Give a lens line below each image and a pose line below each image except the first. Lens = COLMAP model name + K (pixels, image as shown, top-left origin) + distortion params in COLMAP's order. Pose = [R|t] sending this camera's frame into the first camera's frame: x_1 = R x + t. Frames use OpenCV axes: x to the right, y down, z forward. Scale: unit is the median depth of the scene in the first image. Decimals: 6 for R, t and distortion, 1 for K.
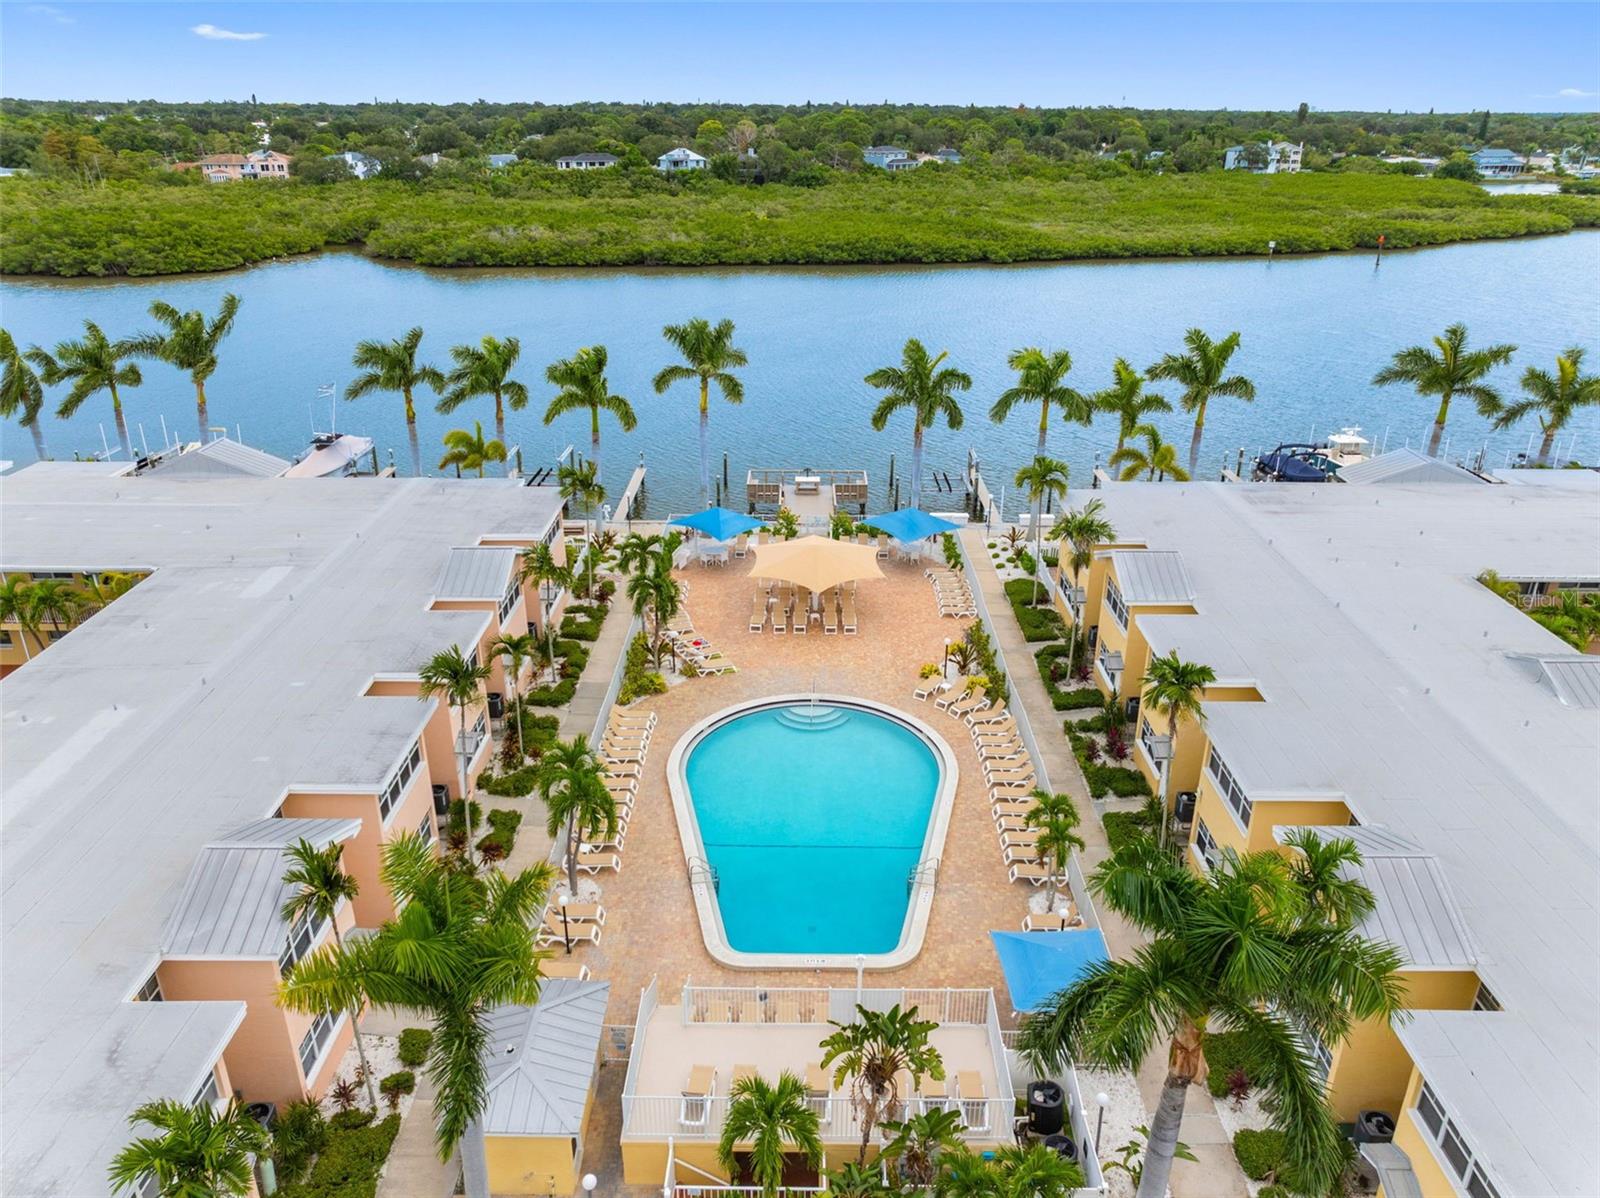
lens RADIAL K [[1124.0, 0, 800.0], [0, 1124.0, 599.0], [0, 0, 1]] dist [-0.004435, -0.000385]
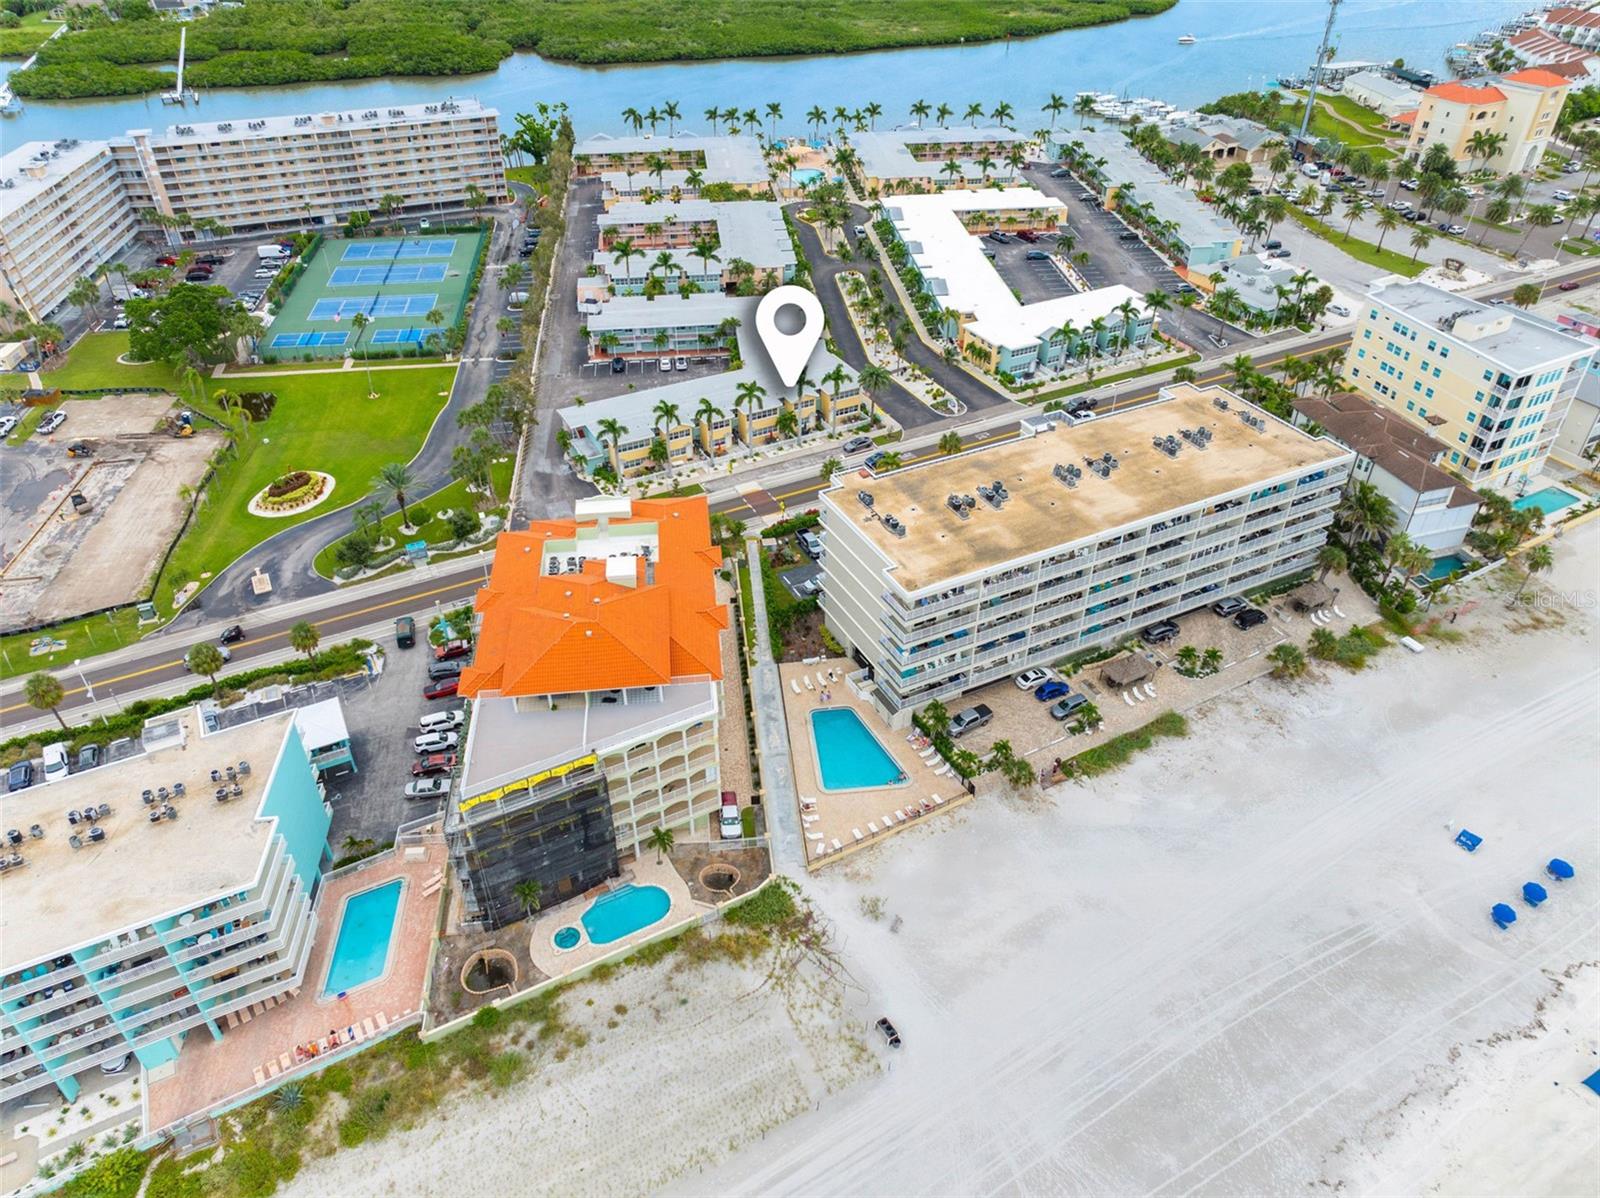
lens RADIAL K [[1124.0, 0, 800.0], [0, 1124.0, 599.0], [0, 0, 1]] dist [-0.004435, -0.000385]
pose [[0.992431, -0.075094, 0.097164, -0.604339], [0.051797, 0.973386, 0.223241, 0.771245], [-0.111342, -0.216518, 0.969909, -4.217011]]
